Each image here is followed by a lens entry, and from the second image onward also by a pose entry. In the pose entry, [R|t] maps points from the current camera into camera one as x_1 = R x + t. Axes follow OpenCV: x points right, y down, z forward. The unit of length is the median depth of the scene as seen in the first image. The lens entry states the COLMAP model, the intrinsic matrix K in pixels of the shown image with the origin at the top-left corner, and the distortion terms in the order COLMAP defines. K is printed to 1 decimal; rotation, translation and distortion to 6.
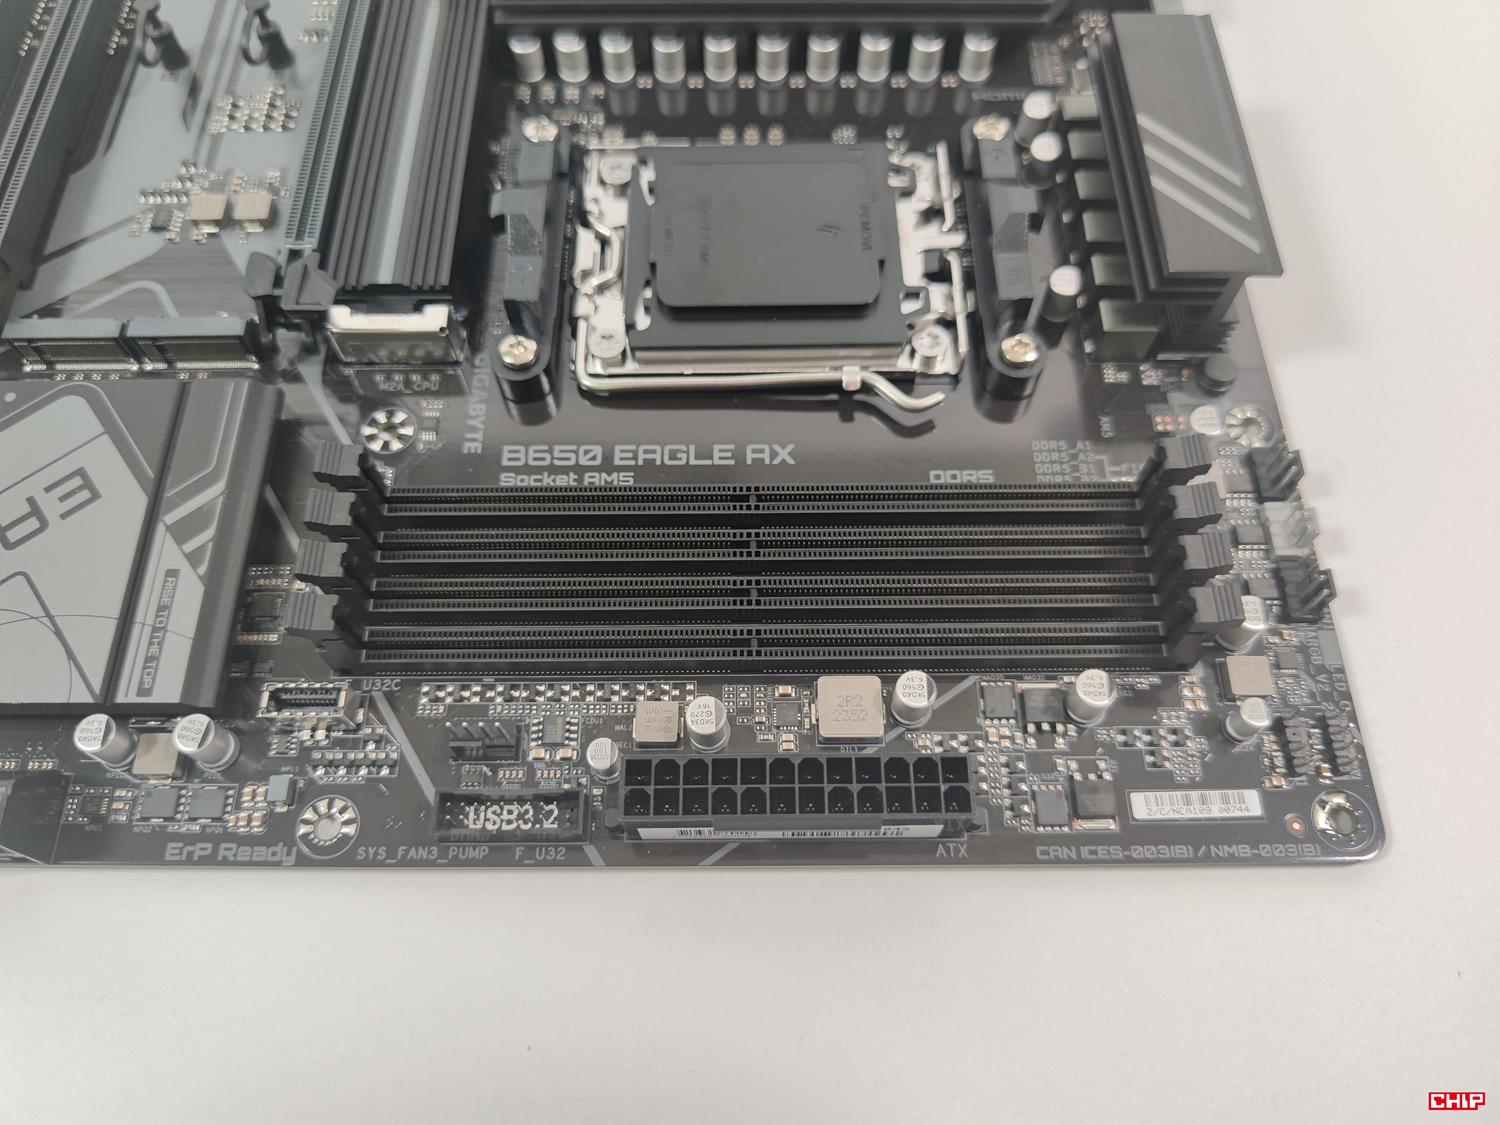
lens RADIAL K [[1139.5, 0, 746.5], [0, 1139.5, 567.1], [0, 0, 1]] dist [-0.010109, -0.049740]
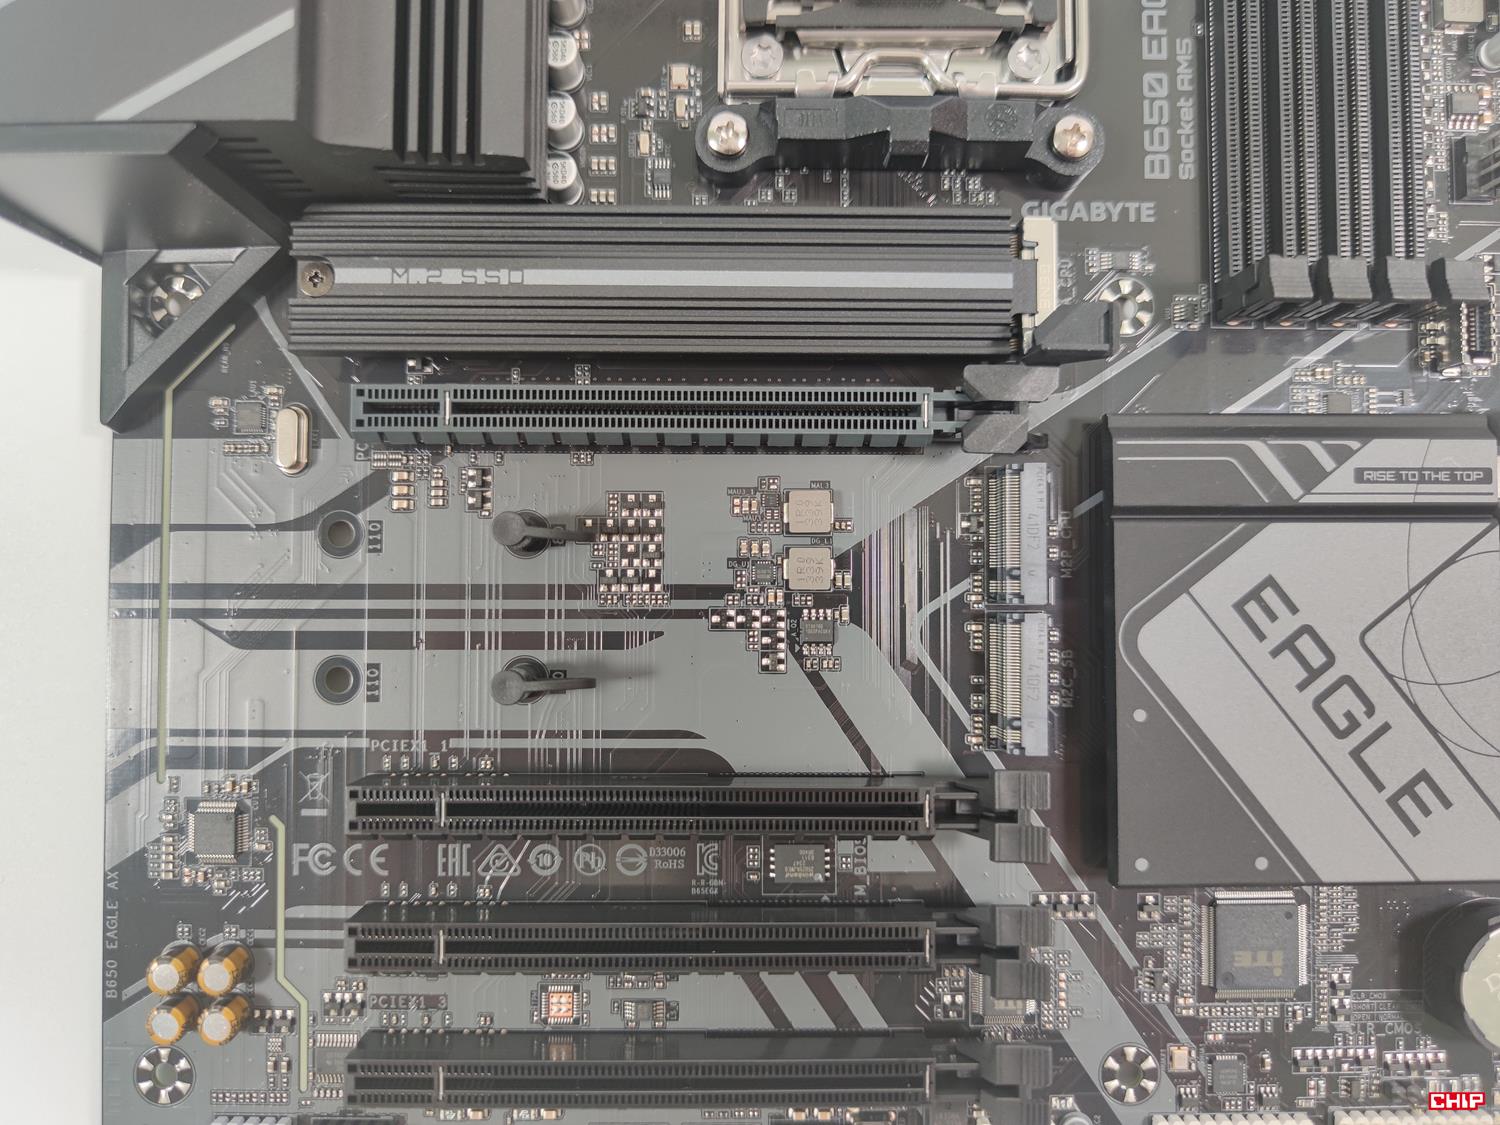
lens RADIAL K [[1139.5, 0, 749.0], [0, 1139.5, 559.3], [0, 0, 1]] dist [-0.010109, -0.049740]
pose [[0.004505, -0.999608, 0.027646, -0.594386], [0.897935, 0.016211, 0.439829, -0.855364], [-0.440104, 0.022843, 0.897656, 0.366982]]
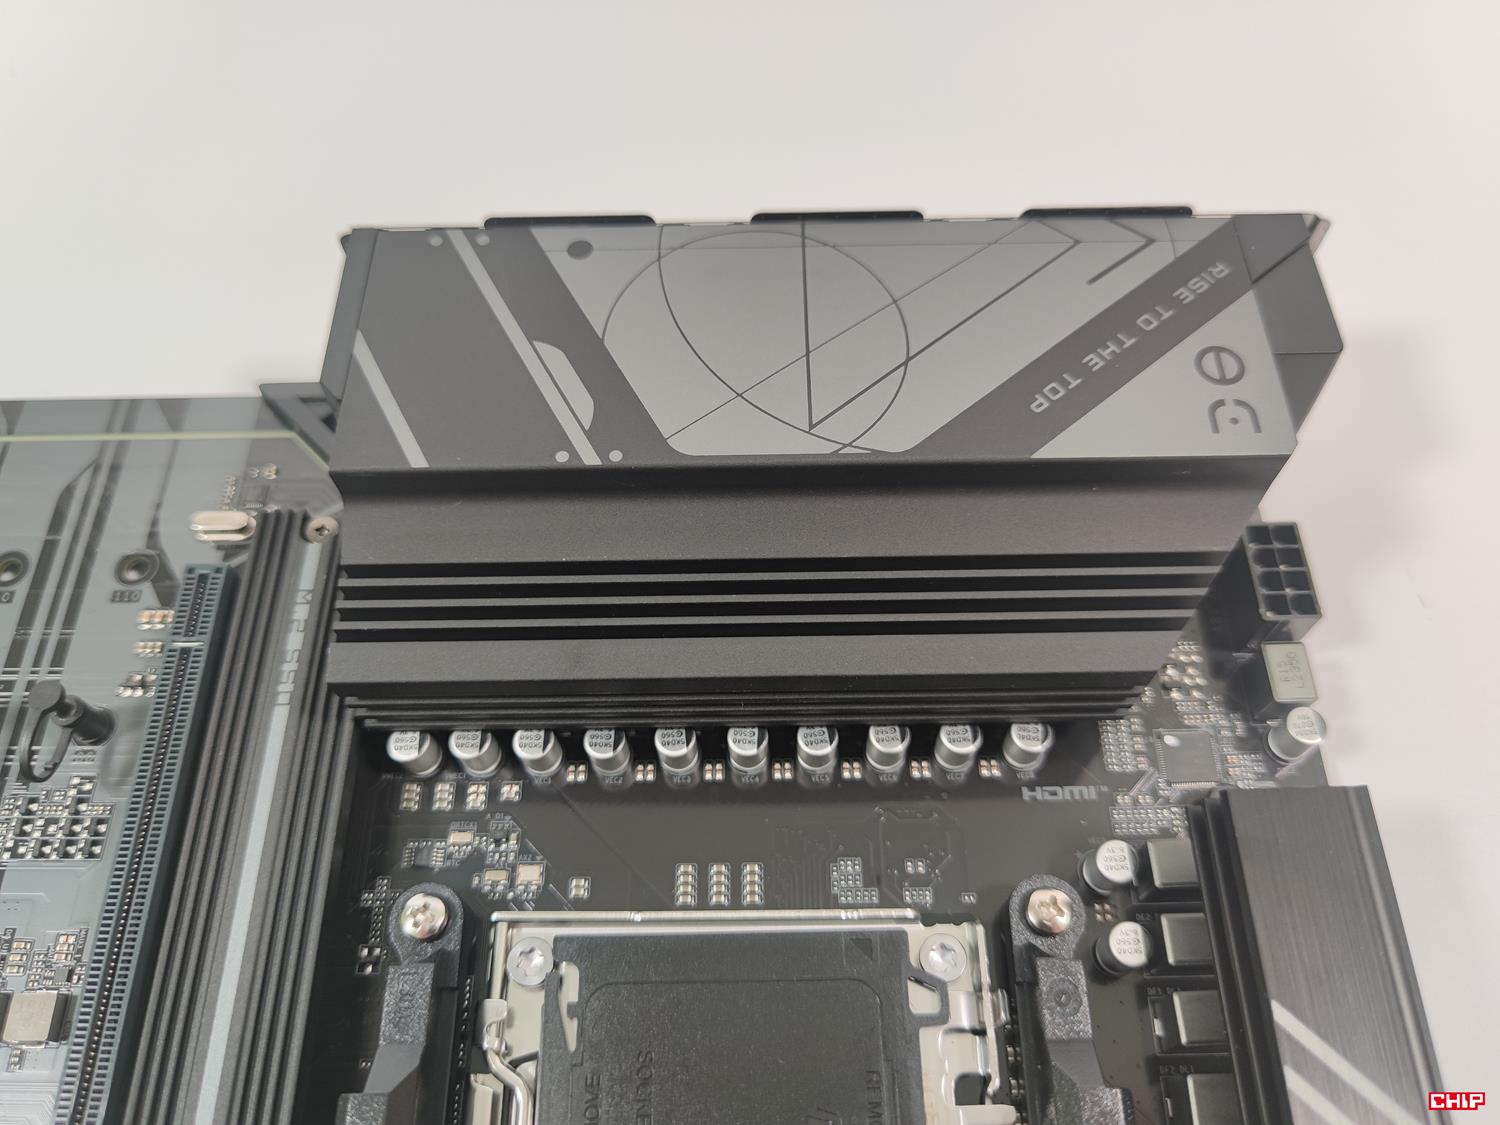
lens RADIAL K [[1139.5, 0, 749.4], [0, 1139.5, 565.6], [0, 0, 1]] dist [-0.010109, -0.049740]
pose [[0.999949, -0.007737, -0.006563, 0.039224], [0.007369, 0.998495, -0.054346, -0.683077], [0.006974, 0.054295, 0.998501, 0.328963]]
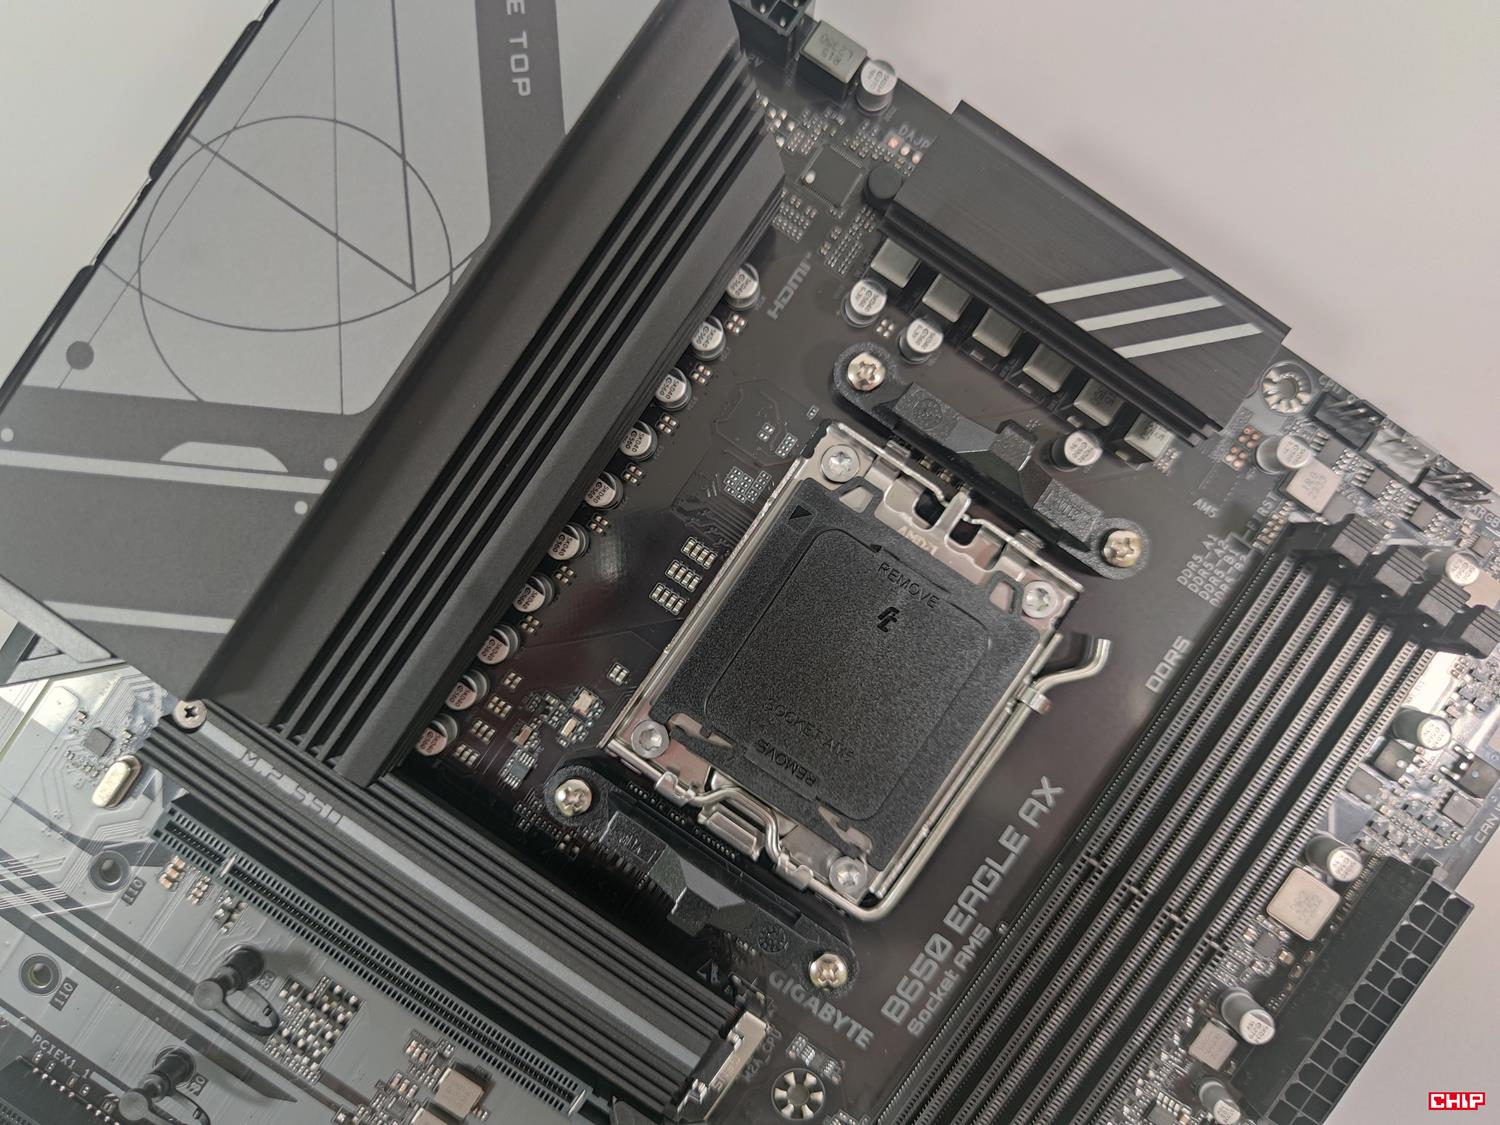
lens RADIAL K [[1129.9, 0, 745.4], [0, 1129.9, 550.5], [0, 0, 1]] dist [-0.009731, -0.038279]
pose [[0.569021, -0.822323, 0.000256, 0.060556], [0.739491, 0.511841, 0.437232, -0.919905], [-0.359677, -0.248605, 0.899349, 0.269348]]
